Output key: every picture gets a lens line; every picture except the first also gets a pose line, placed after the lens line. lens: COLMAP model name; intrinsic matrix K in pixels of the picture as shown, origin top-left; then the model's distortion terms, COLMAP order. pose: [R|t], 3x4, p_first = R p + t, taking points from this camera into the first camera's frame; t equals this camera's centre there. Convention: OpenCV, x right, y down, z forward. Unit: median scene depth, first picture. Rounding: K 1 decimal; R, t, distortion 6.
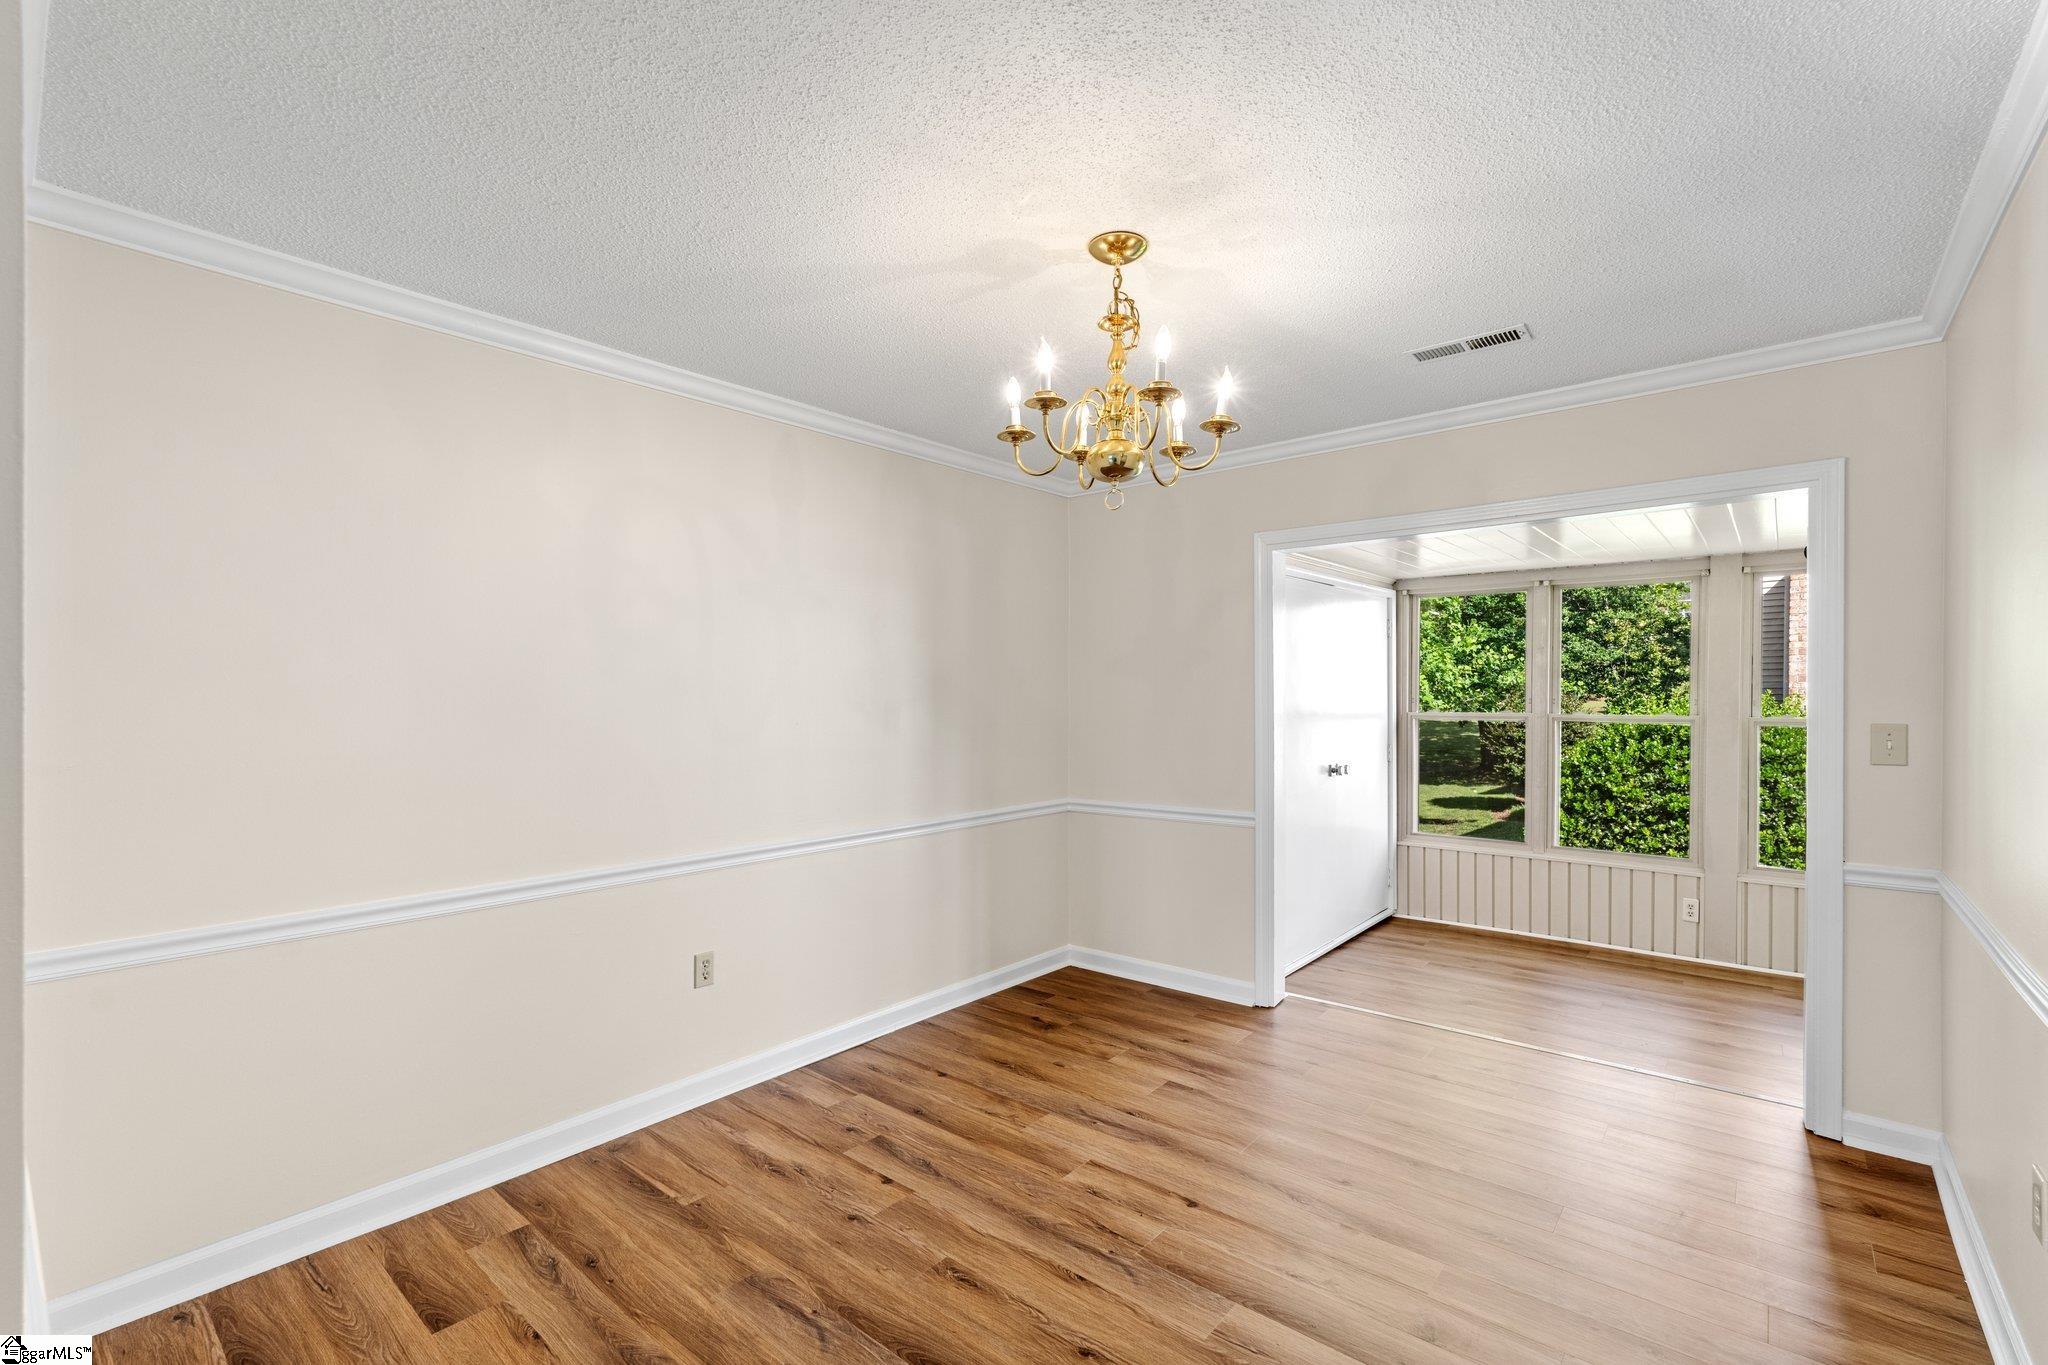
lens RADIAL K [[900.8, 0, 1030.4], [0, 900.8, 690.7], [0, 0, 1]] dist [-0.004823, -0.000132]
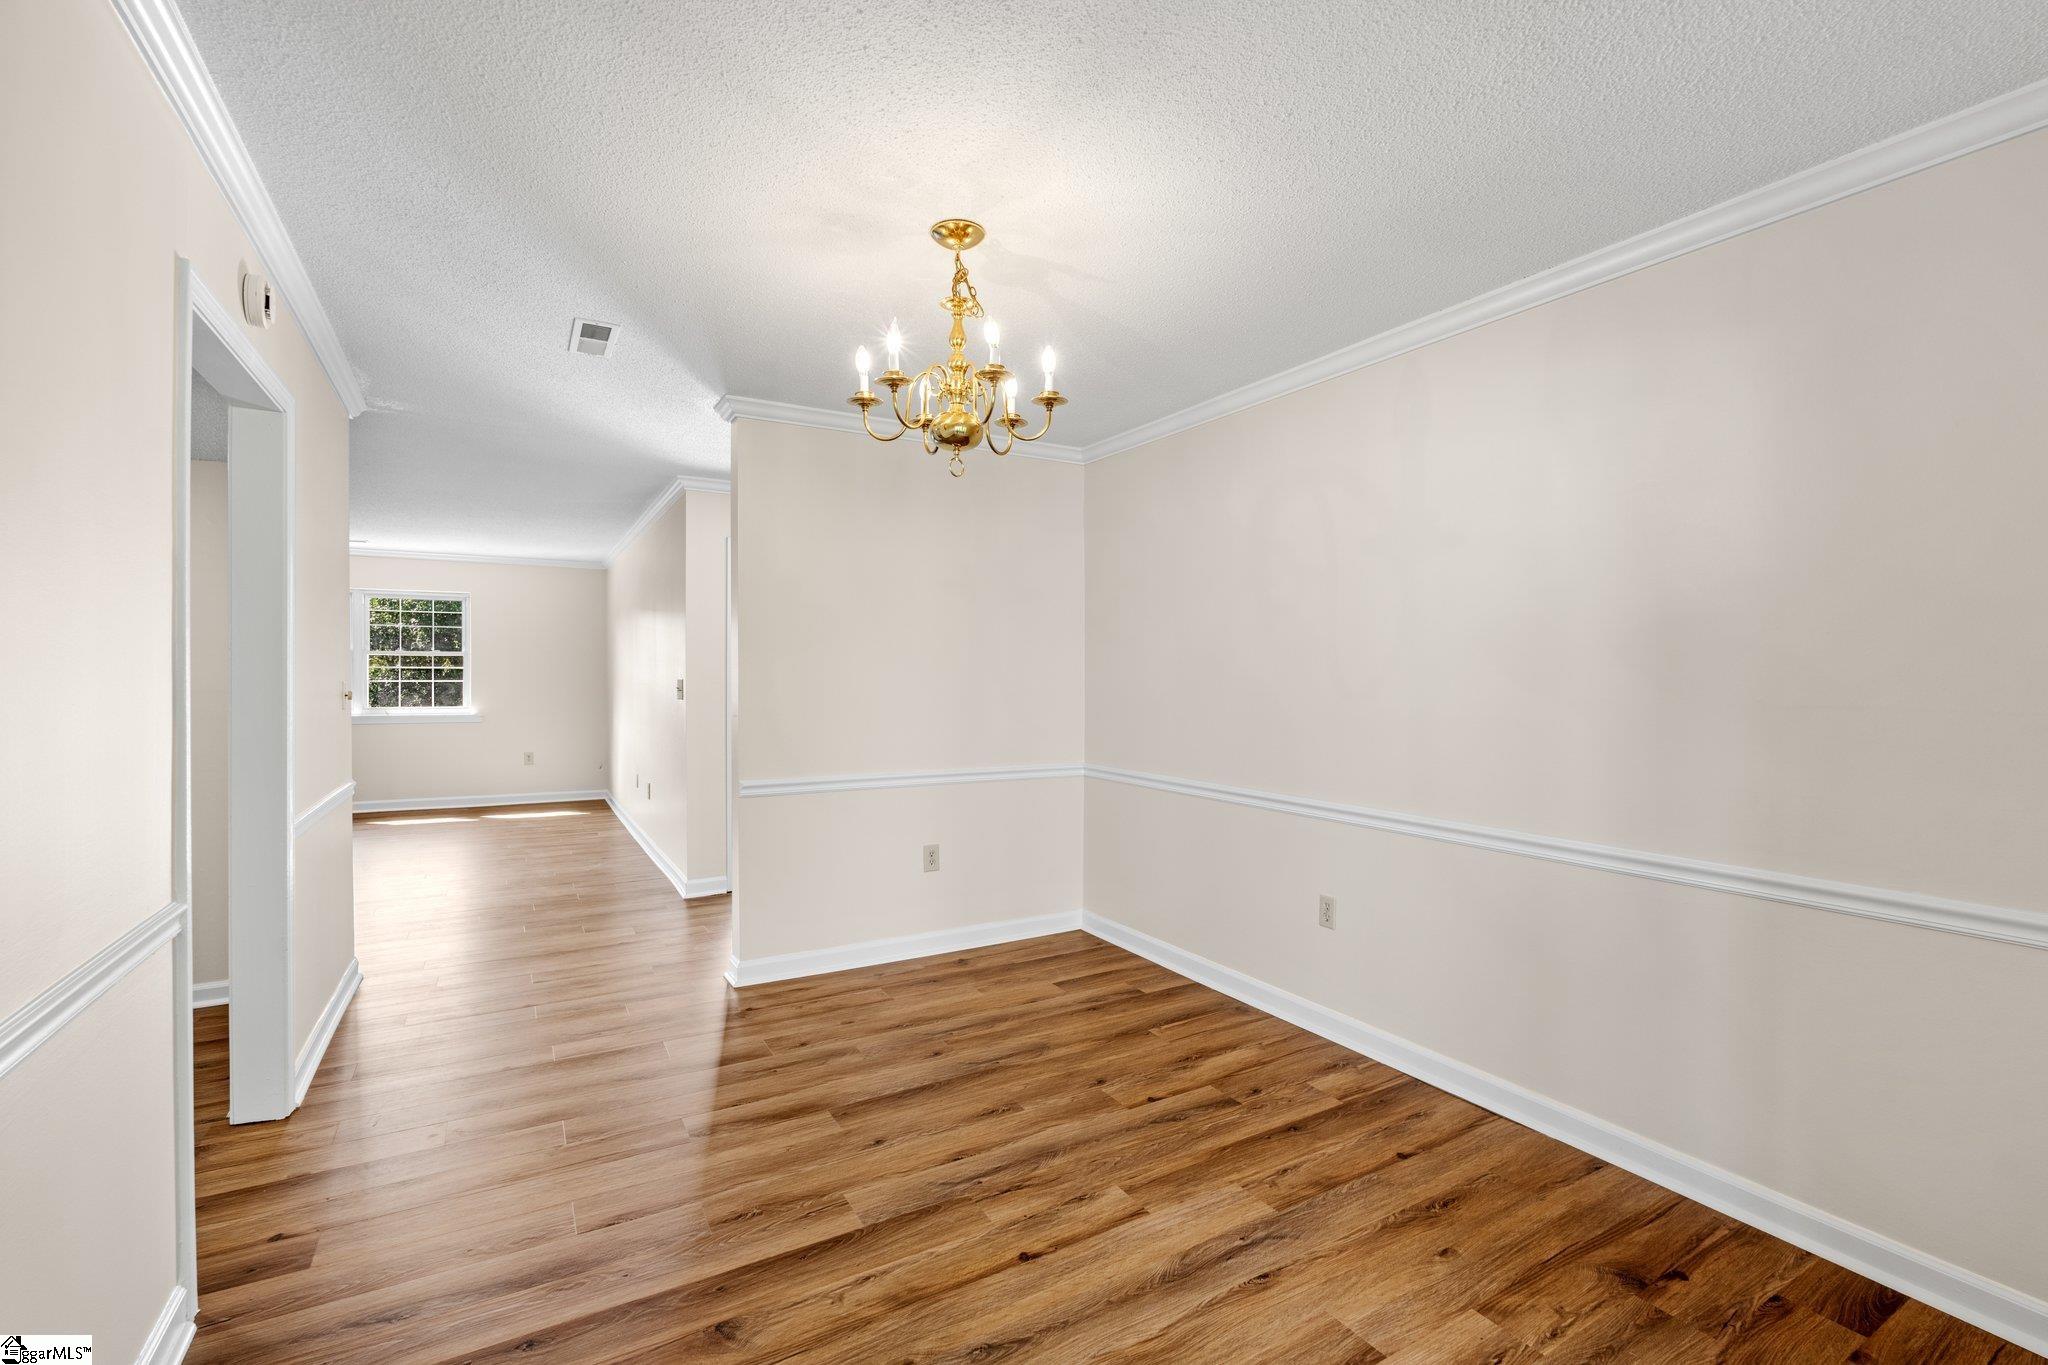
lens RADIAL K [[900.8, 0, 1021.9], [0, 900.8, 681.5], [0, 0, 1]] dist [-0.004823, -0.000132]
pose [[-0.335889, 0.015682, -0.941771, 0.846444], [0.000539, 0.999864, 0.016457, 0.015836], [0.941901, 0.005020, -0.335852, 1.119060]]
